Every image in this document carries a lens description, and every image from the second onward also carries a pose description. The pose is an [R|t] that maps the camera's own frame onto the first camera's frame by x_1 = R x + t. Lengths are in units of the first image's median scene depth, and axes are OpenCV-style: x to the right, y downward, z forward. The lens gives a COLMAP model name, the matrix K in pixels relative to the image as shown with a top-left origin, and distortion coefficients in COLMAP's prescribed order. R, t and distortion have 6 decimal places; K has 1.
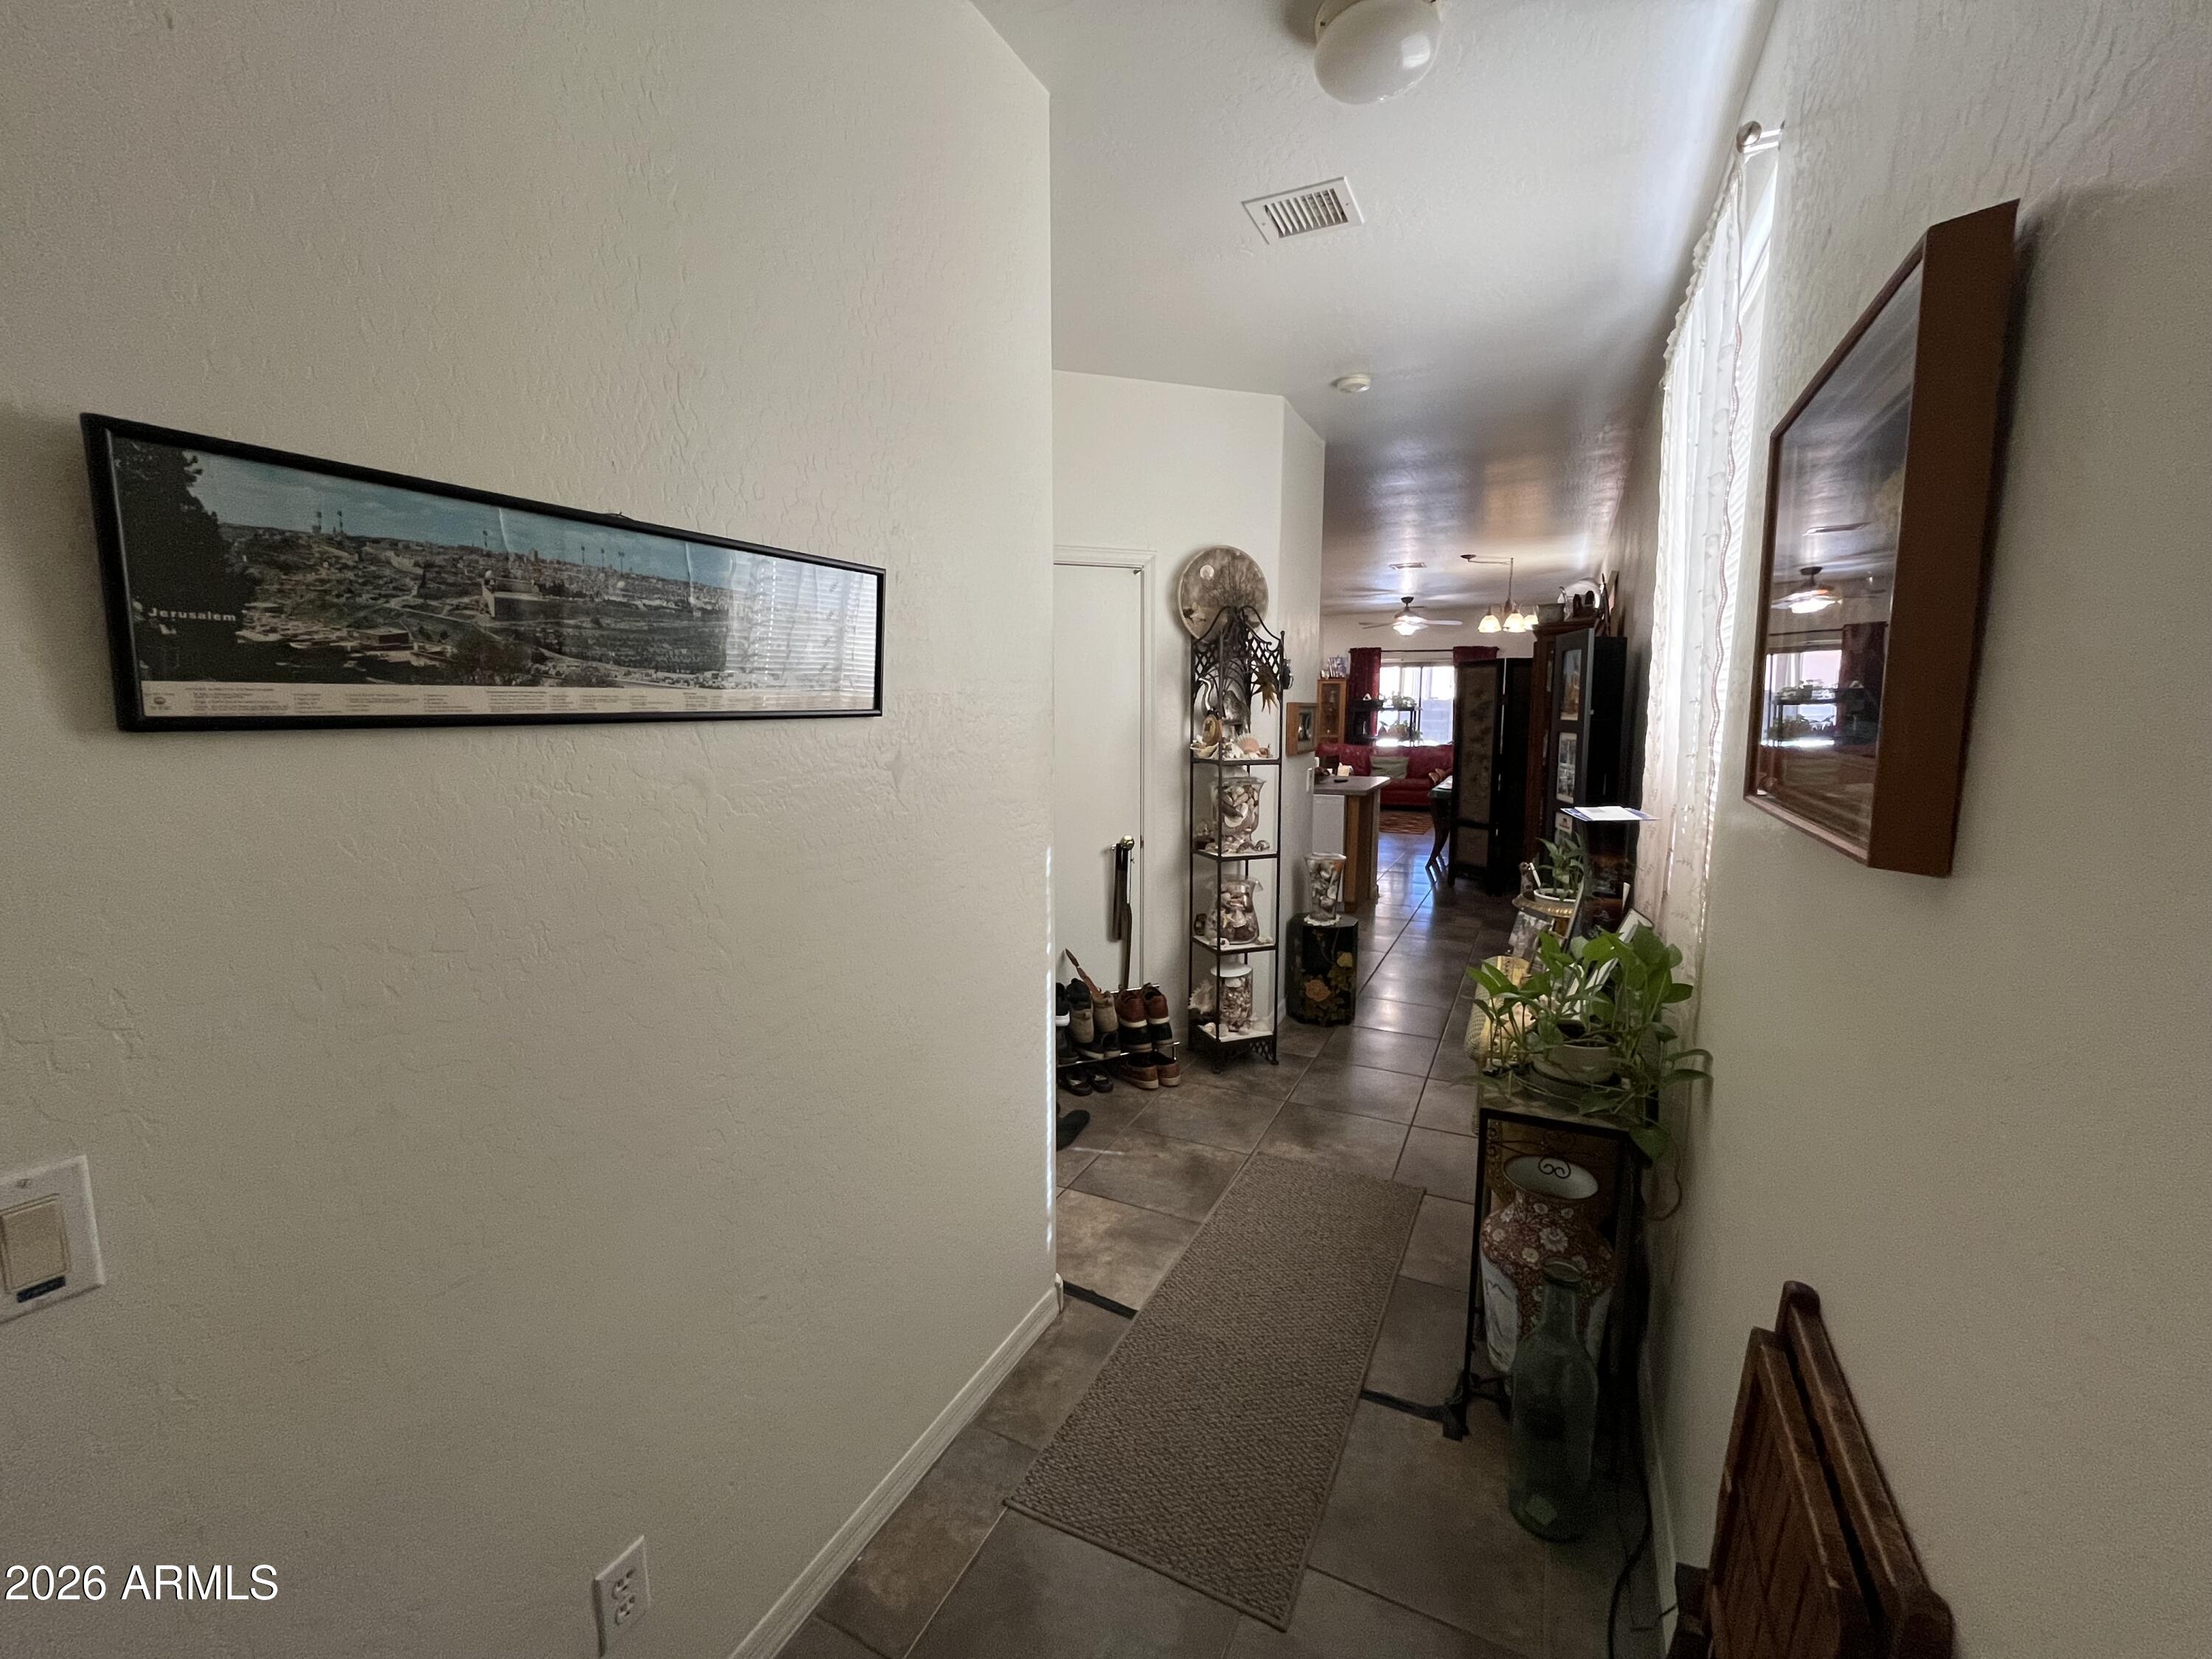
lens RADIAL K [[895.1, 0, 1102.2], [0, 895.1, 816.6], [0, 0, 1]] dist [-0.000672, -0.002174]
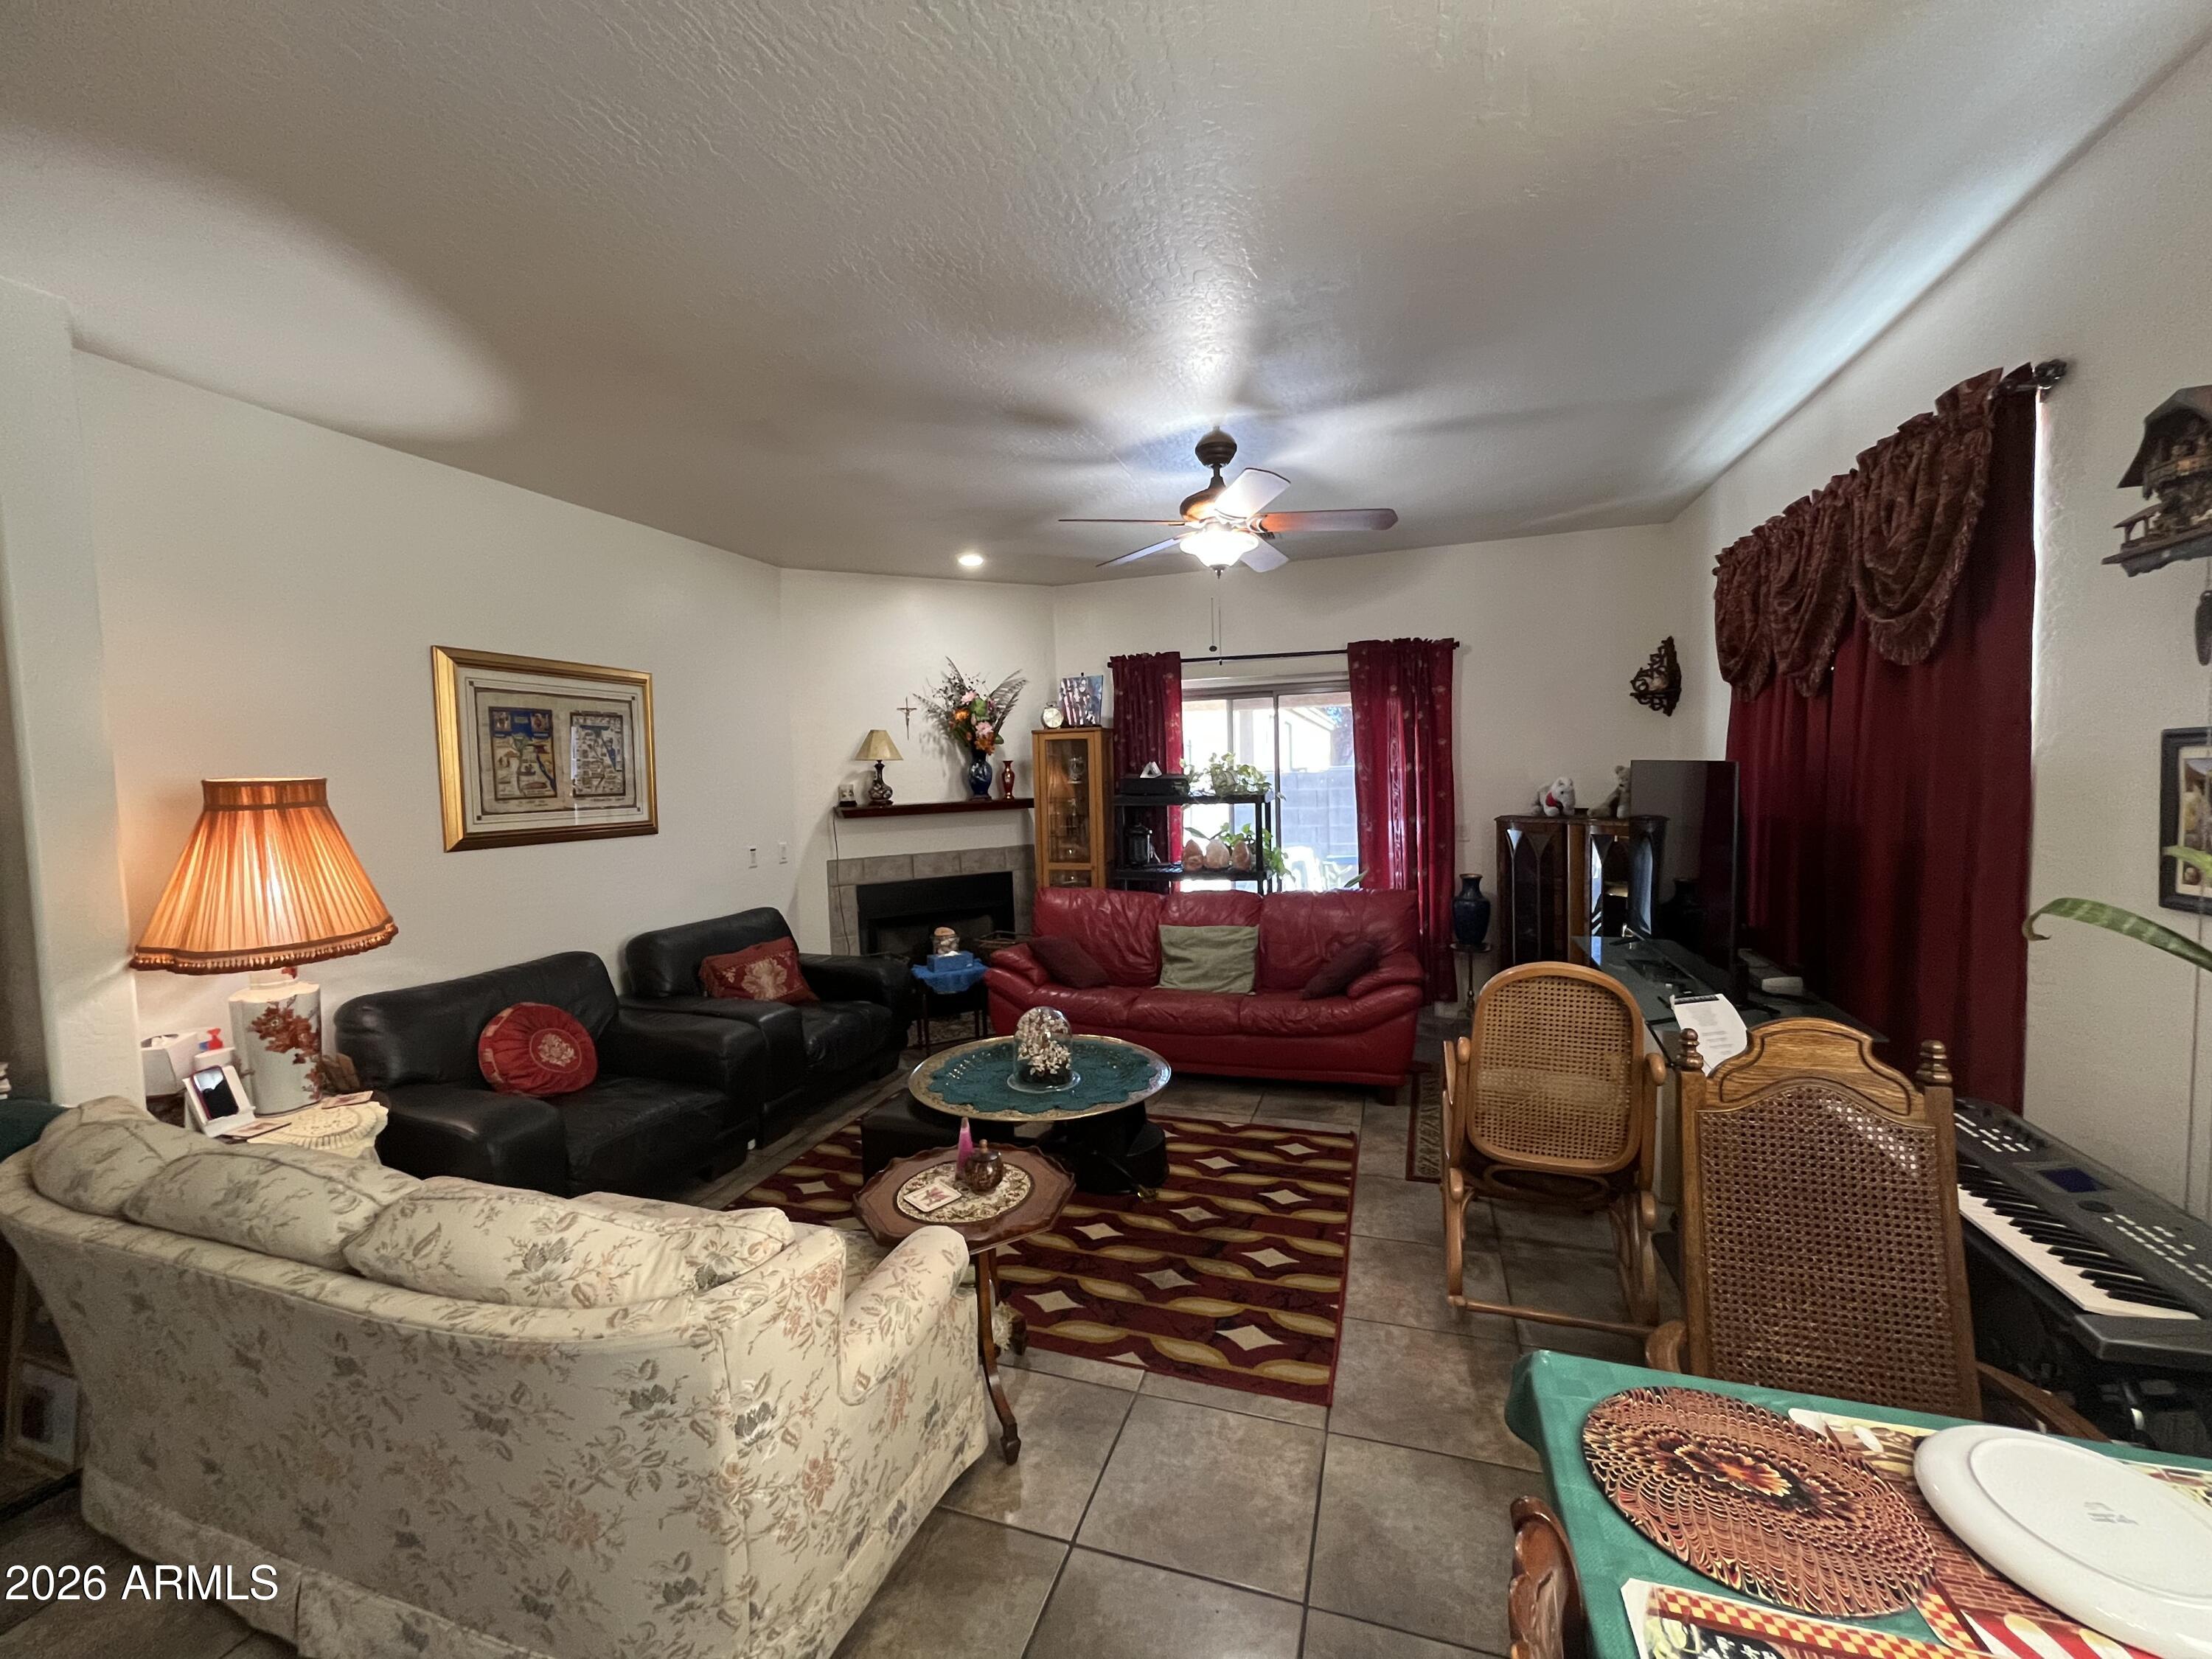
lens RADIAL K [[895.1, 0, 1105.5], [0, 895.1, 823.9], [0, 0, 1]] dist [-0.000672, -0.002174]
pose [[0.988515, -0.038184, 0.146216, 0.212641], [0.049830, 0.995798, -0.076833, -0.078501], [-0.142668, 0.083236, 0.986264, 0.597336]]
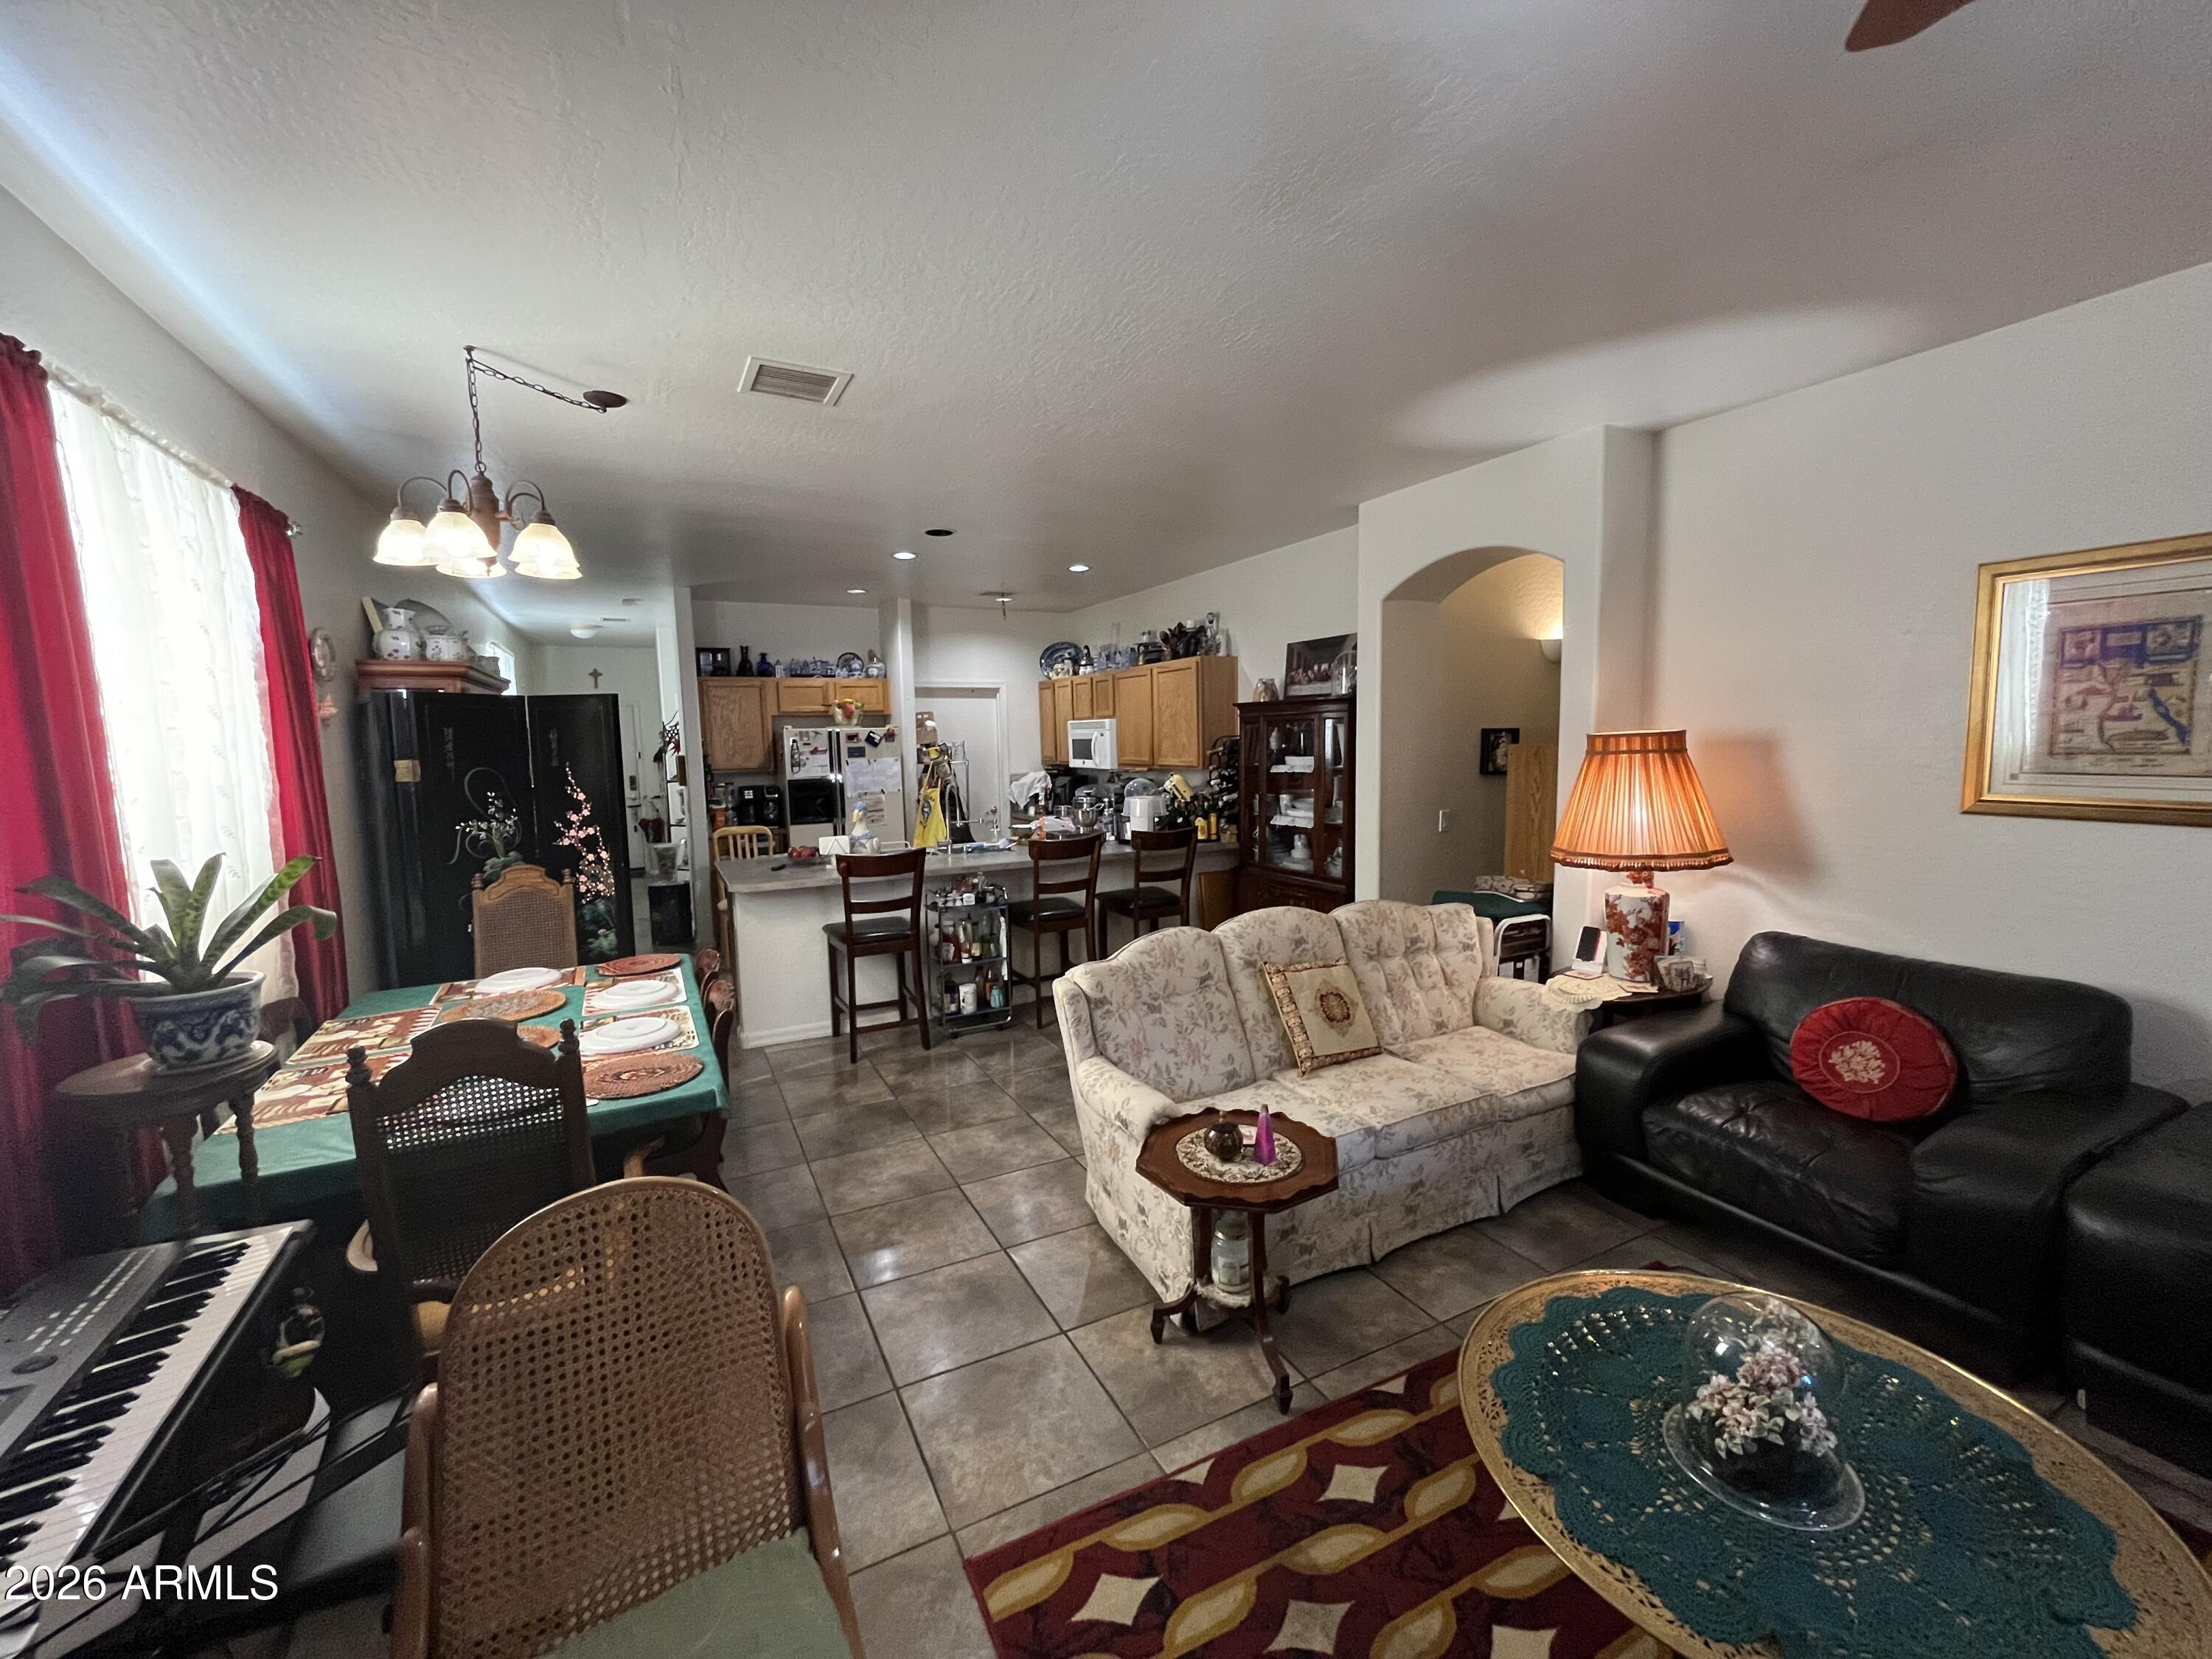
lens RADIAL K [[895.1, 0, 1111.3], [0, 895.1, 829.0], [0, 0, 1]] dist [-0.000672, -0.002174]
pose [[-0.577343, 0.098407, -0.810550, 0.565434], [-0.088127, 0.979401, 0.181678, -0.172528], [0.811732, 0.176322, -0.556778, 1.172144]]
